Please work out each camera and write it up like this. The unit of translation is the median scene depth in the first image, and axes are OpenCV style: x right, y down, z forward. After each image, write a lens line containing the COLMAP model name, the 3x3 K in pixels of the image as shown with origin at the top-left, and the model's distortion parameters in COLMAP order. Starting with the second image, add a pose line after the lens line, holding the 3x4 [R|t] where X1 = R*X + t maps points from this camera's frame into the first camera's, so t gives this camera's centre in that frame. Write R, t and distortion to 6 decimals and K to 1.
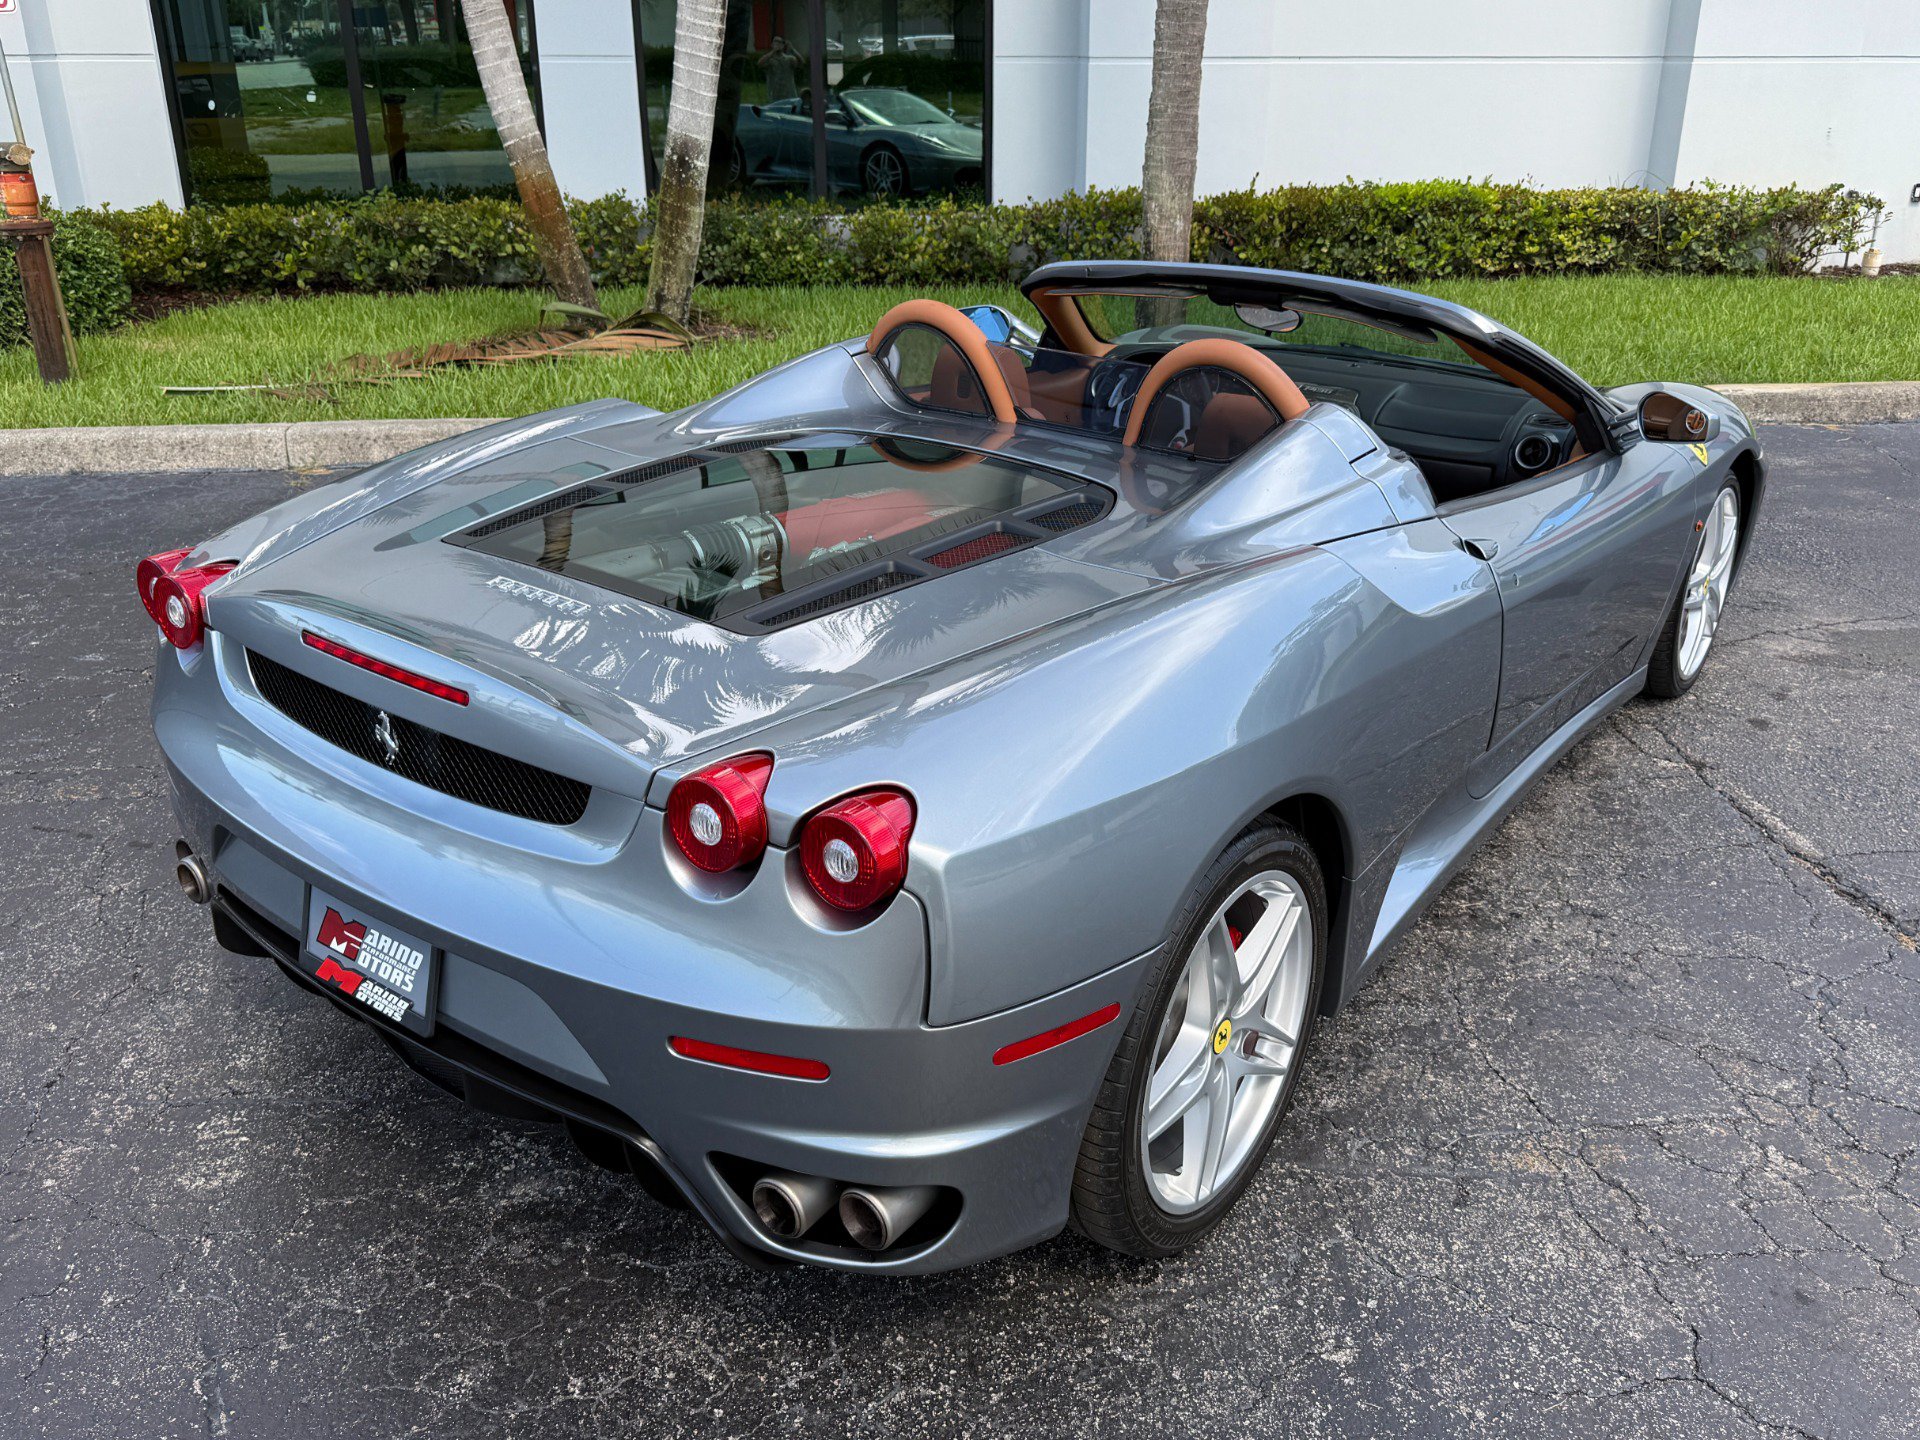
lens RADIAL K [[1568.4, 0, 966.2], [0, 1568.4, 680.9], [0, 0, 1]] dist [0.060436, -0.115505]
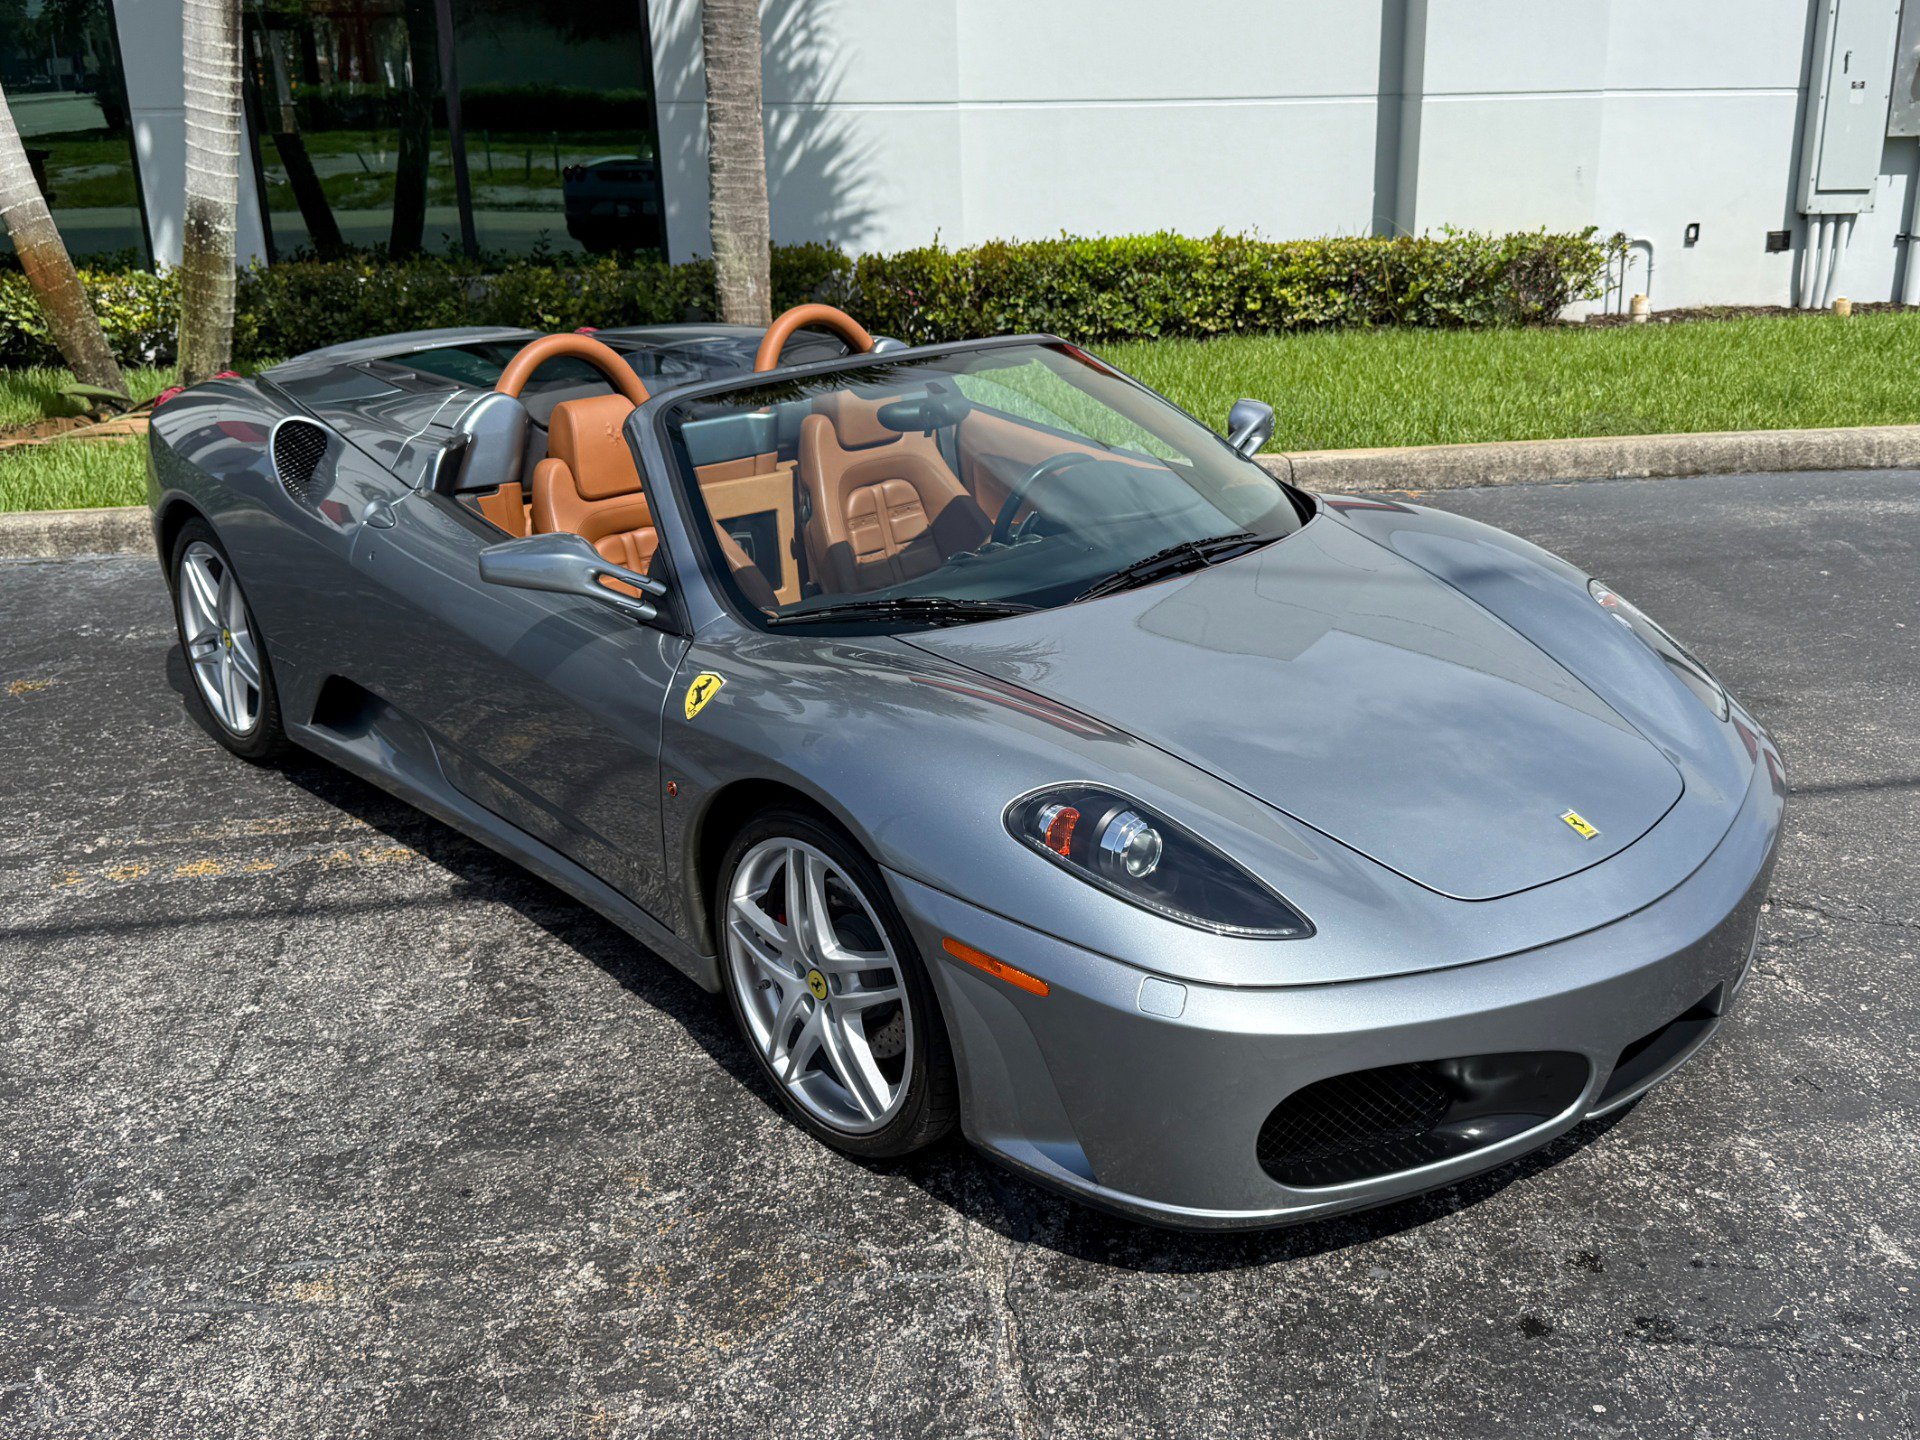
lens RADIAL K [[1774.8, 0, 1039.5], [0, 1774.8, 720.1], [0, 0, 1]] dist [0.103892, -0.170189]
pose [[0.997981, -0.031140, 0.055352, 0.218291], [0.033268, 0.998726, -0.037938, 0.005323], [-0.054100, 0.039703, 0.997746, -0.032751]]
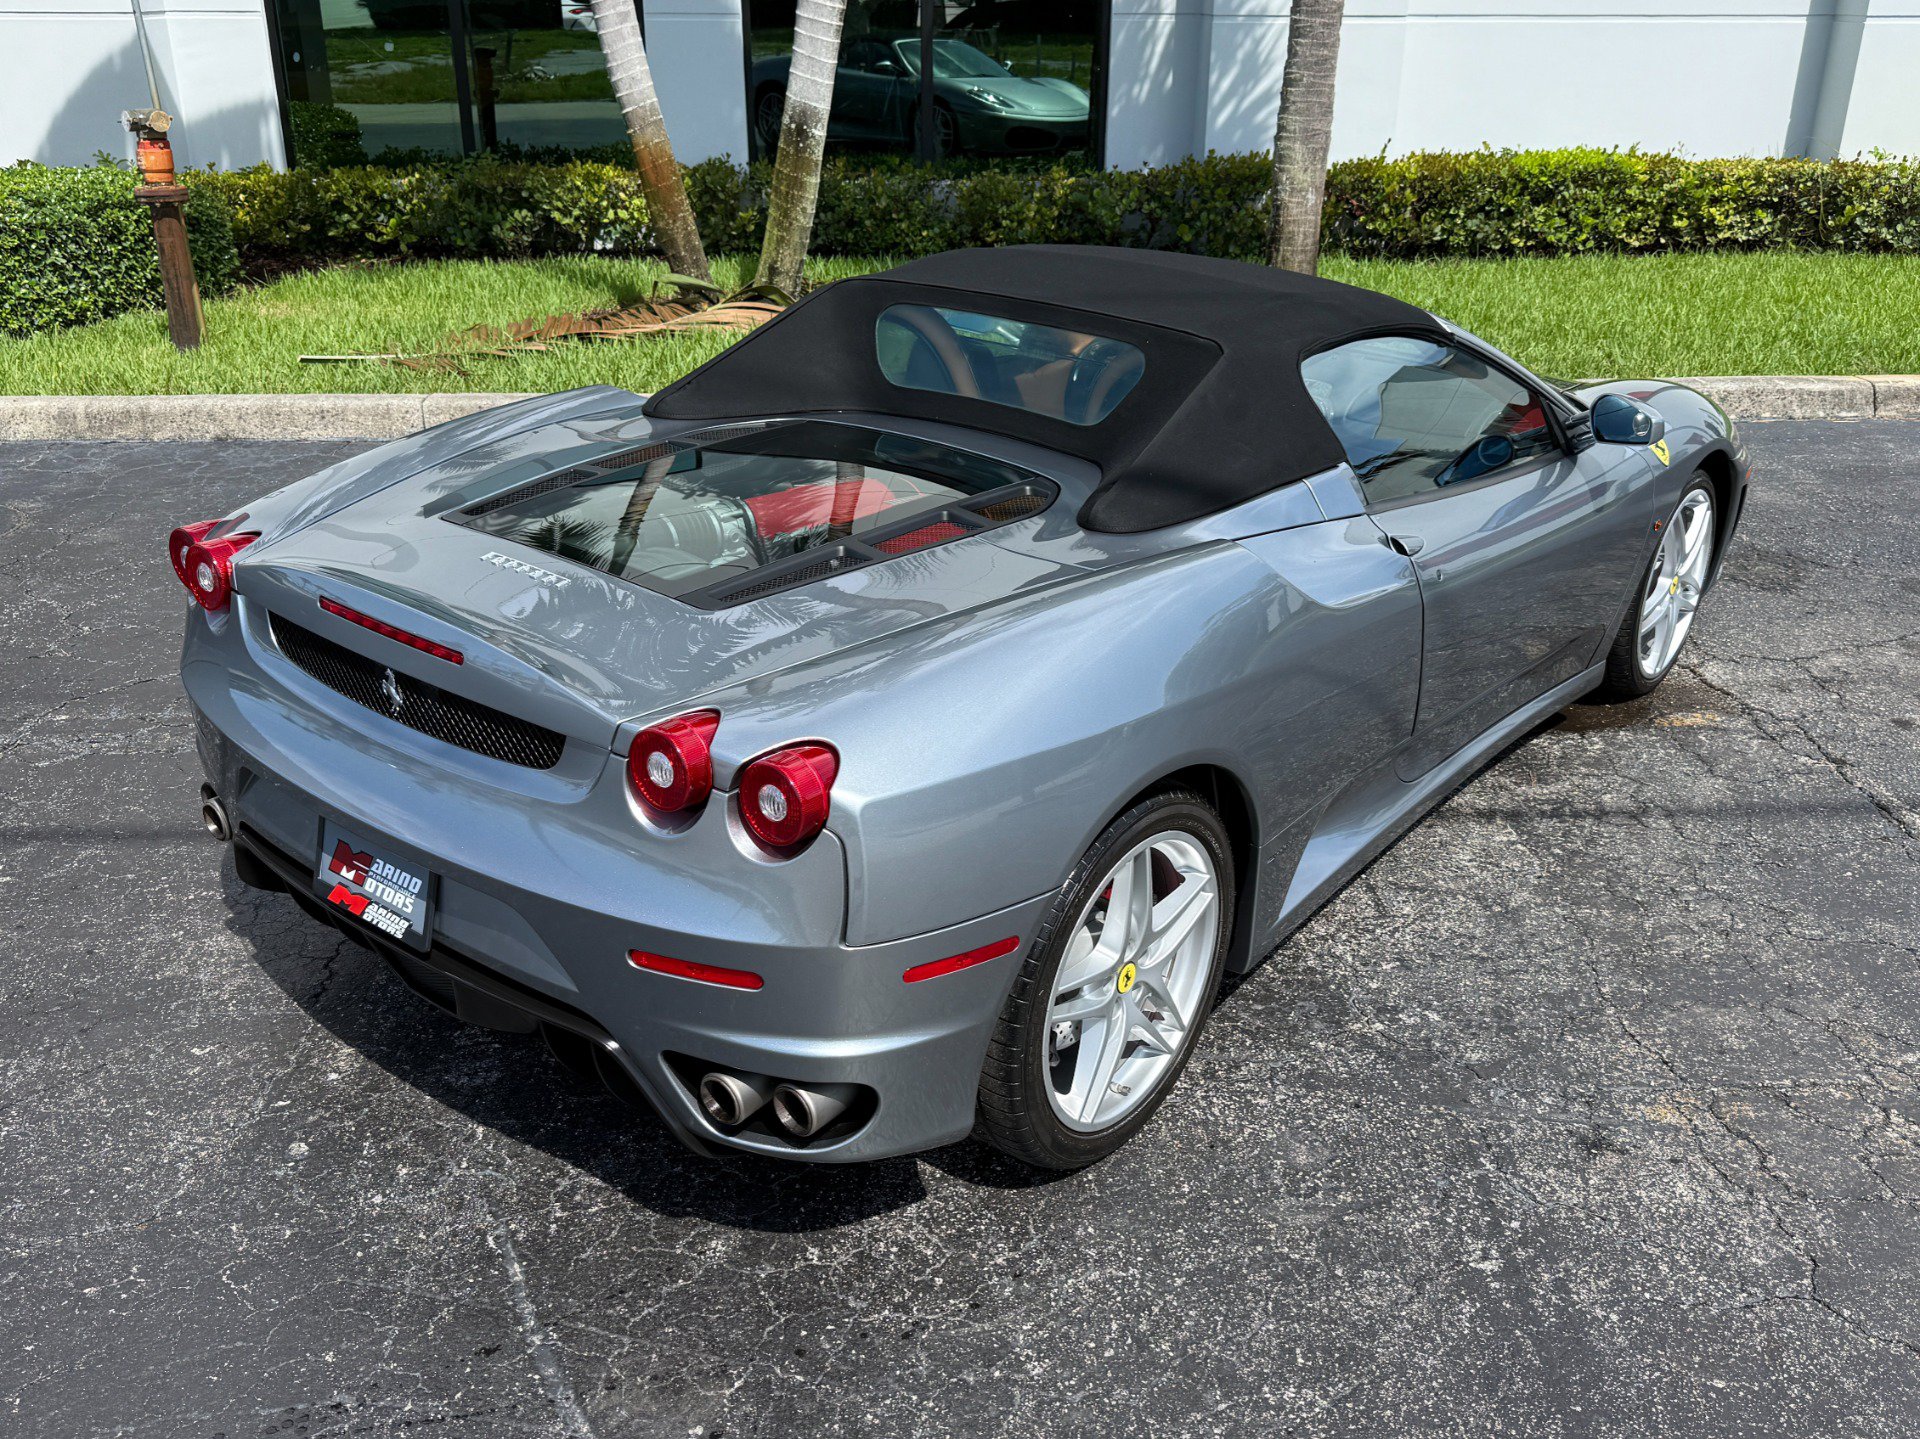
lens RADIAL K [[1674.4, 0, 925.4], [0, 1674.4, 730.4], [0, 0, 1]] dist [0.048188, -0.085257]
pose [[0.997605, 0.028237, -0.063138, -0.024204], [-0.025922, 0.998972, 0.037192, 0.003449], [0.064124, -0.035467, 0.997312, -0.051879]]
